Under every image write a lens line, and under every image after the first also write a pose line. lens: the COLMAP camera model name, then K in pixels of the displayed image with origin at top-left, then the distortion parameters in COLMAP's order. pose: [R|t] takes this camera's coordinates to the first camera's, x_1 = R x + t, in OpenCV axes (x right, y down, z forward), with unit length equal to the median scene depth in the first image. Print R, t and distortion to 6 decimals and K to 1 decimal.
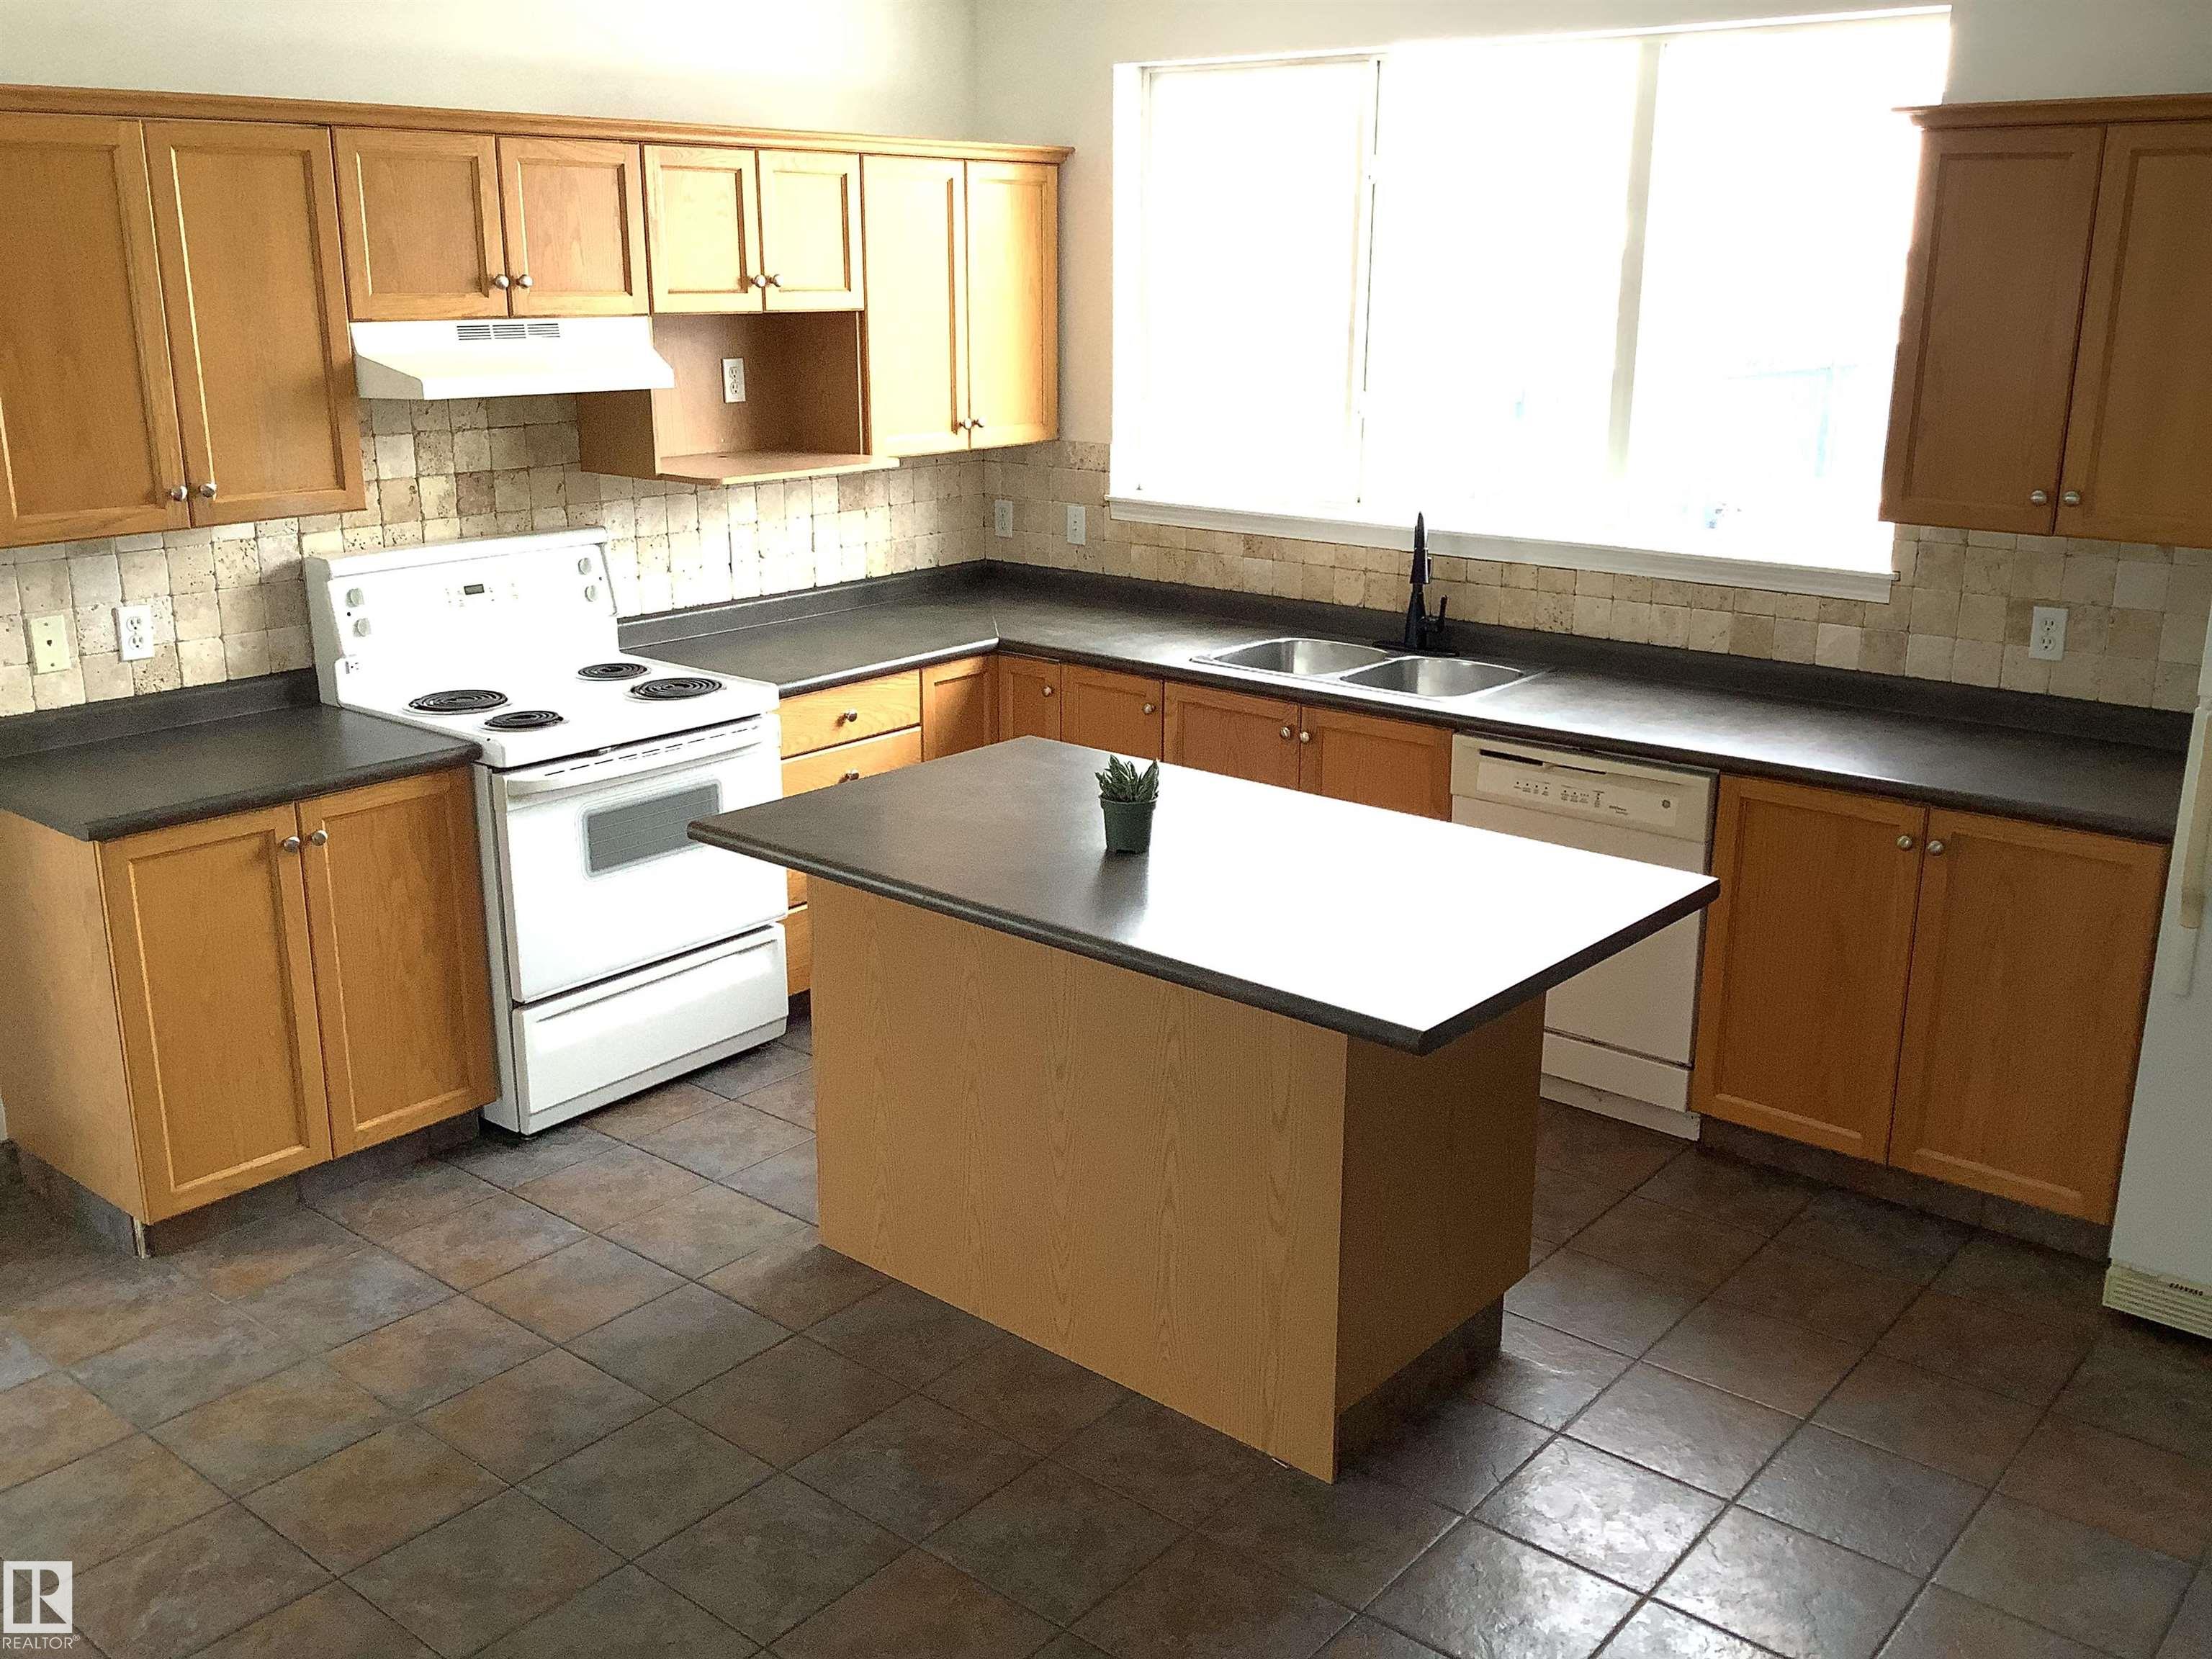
lens RADIAL K [[1995.5, 0, 1100.1], [0, 1995.5, 830.4], [0, 0, 1]] dist [0.081497, -0.152499]
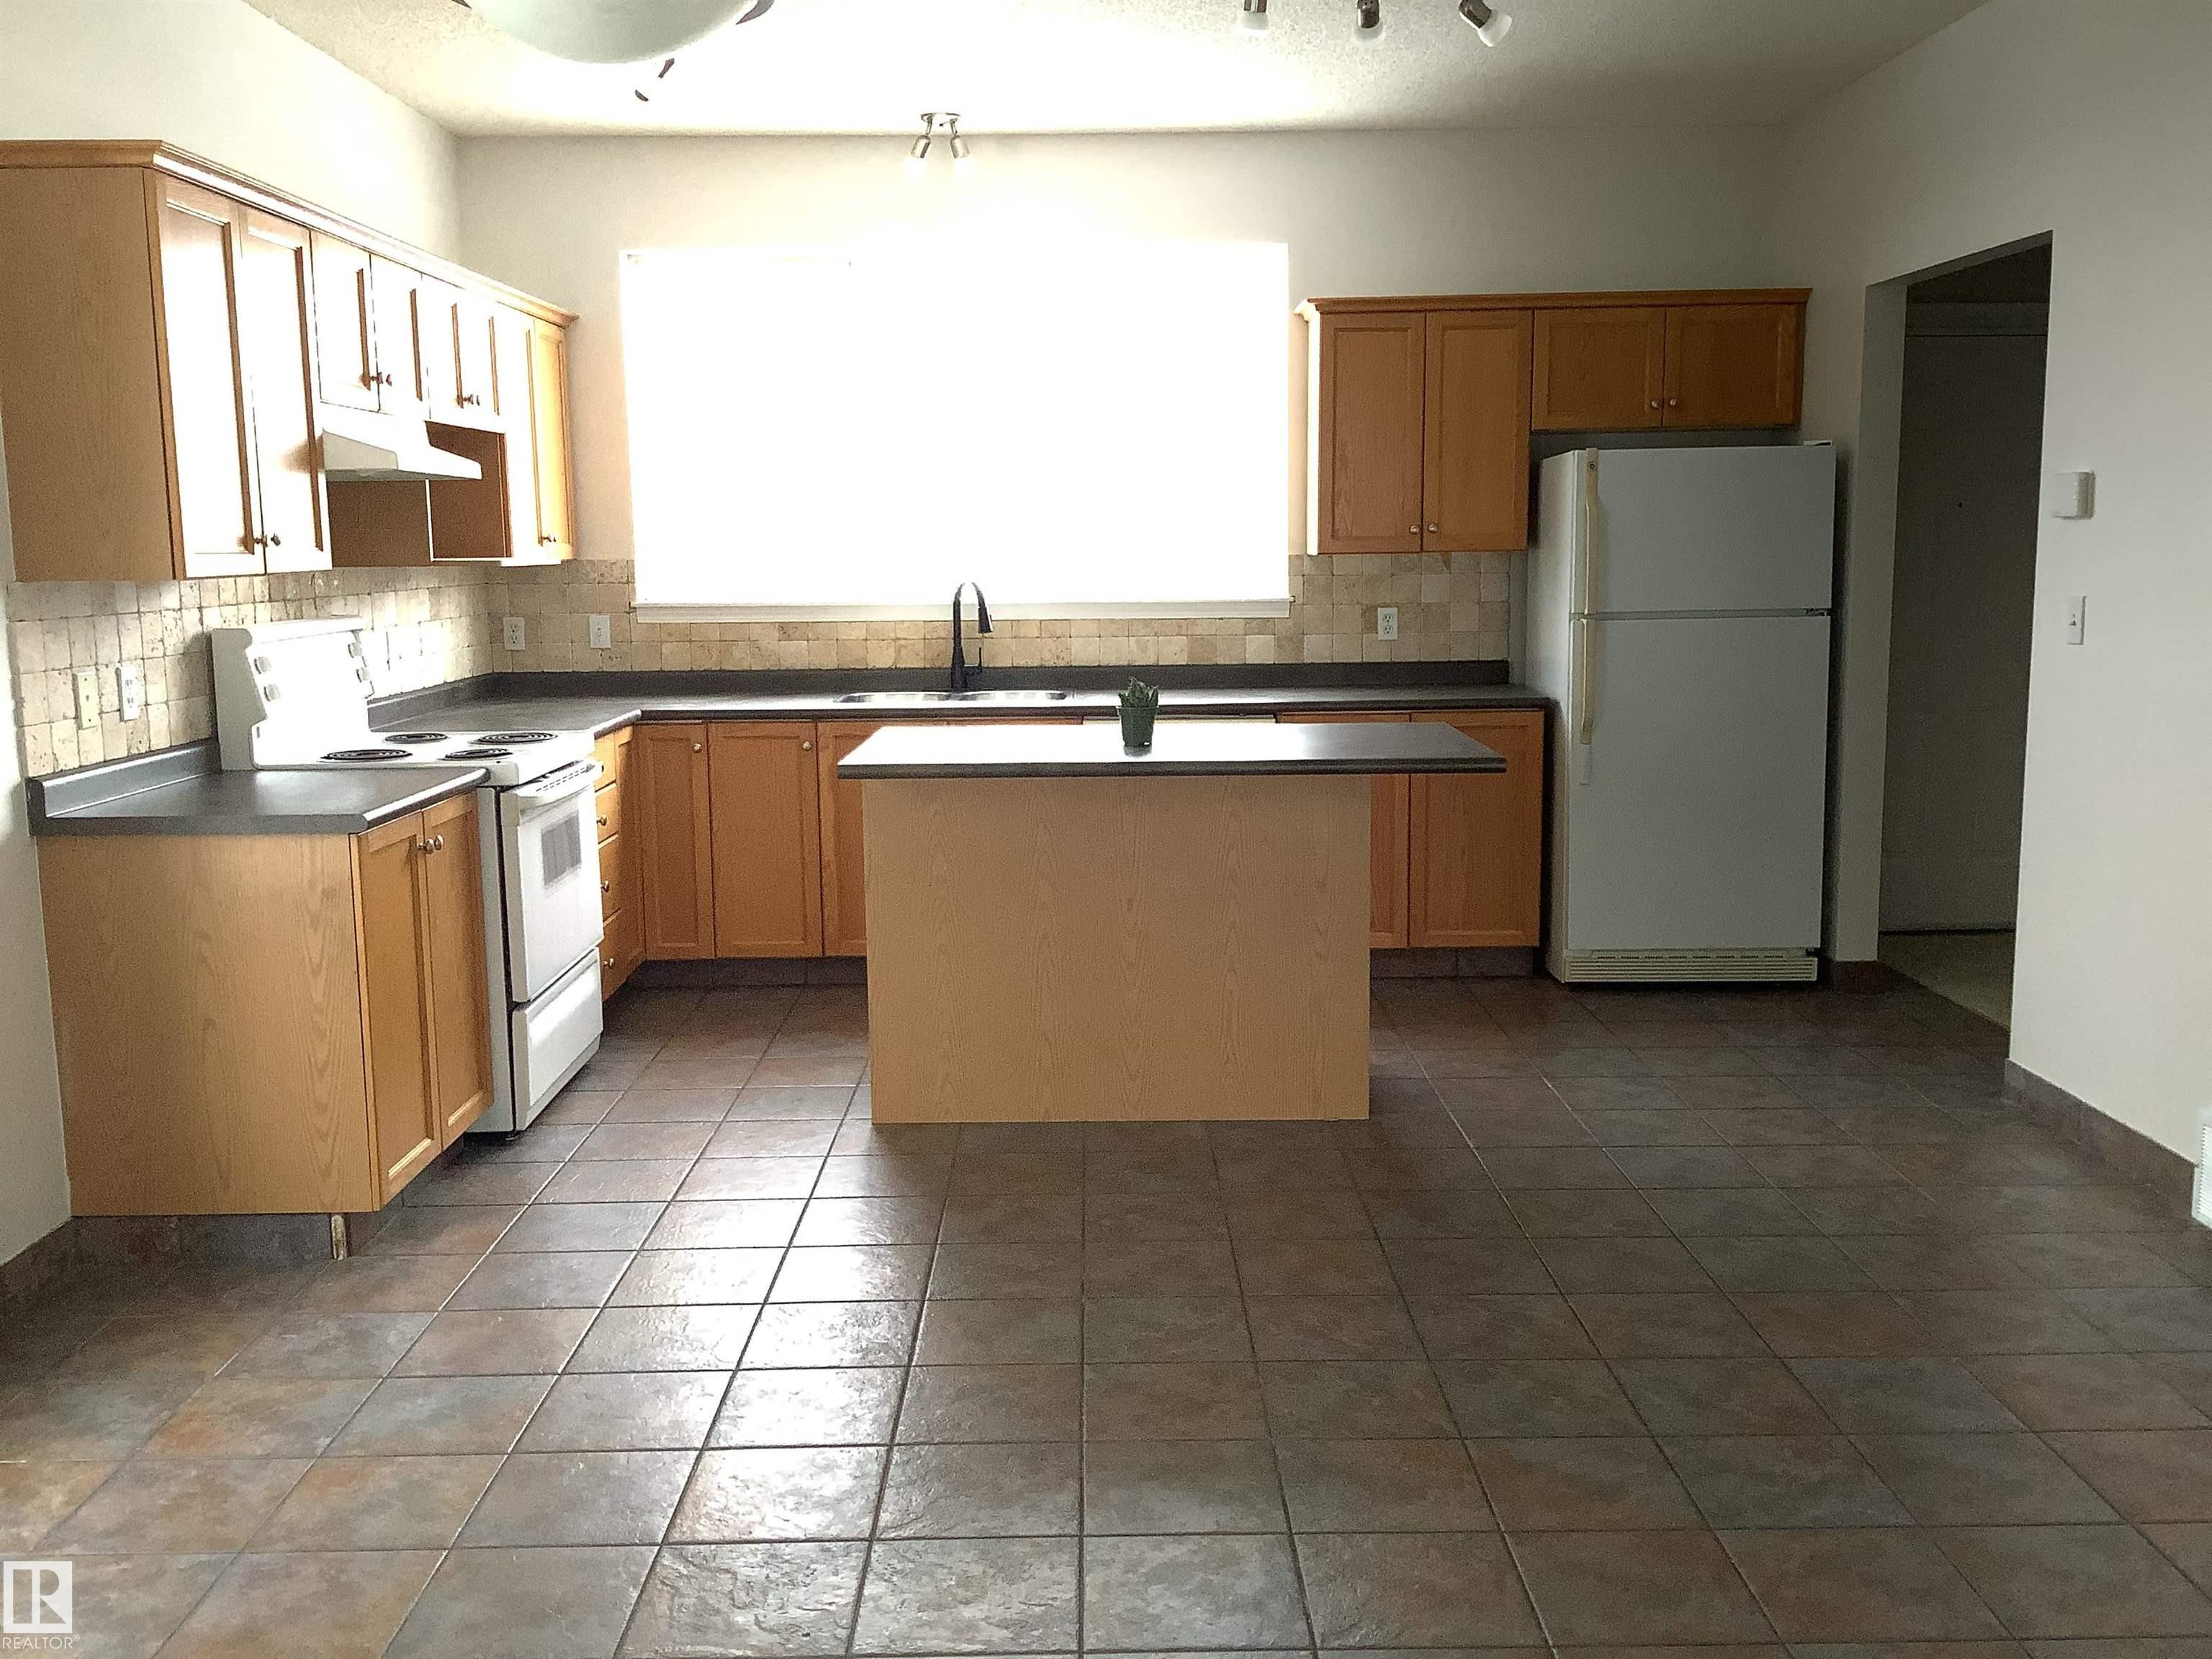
lens RADIAL K [[1995.5, 0, 1109.4], [0, 1995.5, 844.8], [0, 0, 1]] dist [0.081497, -0.152499]
pose [[0.761277, -0.110039, 0.639021, -0.745146], [0.192883, 0.979315, -0.061148, 0.131165], [-0.619074, 0.169807, 0.766755, -0.067942]]
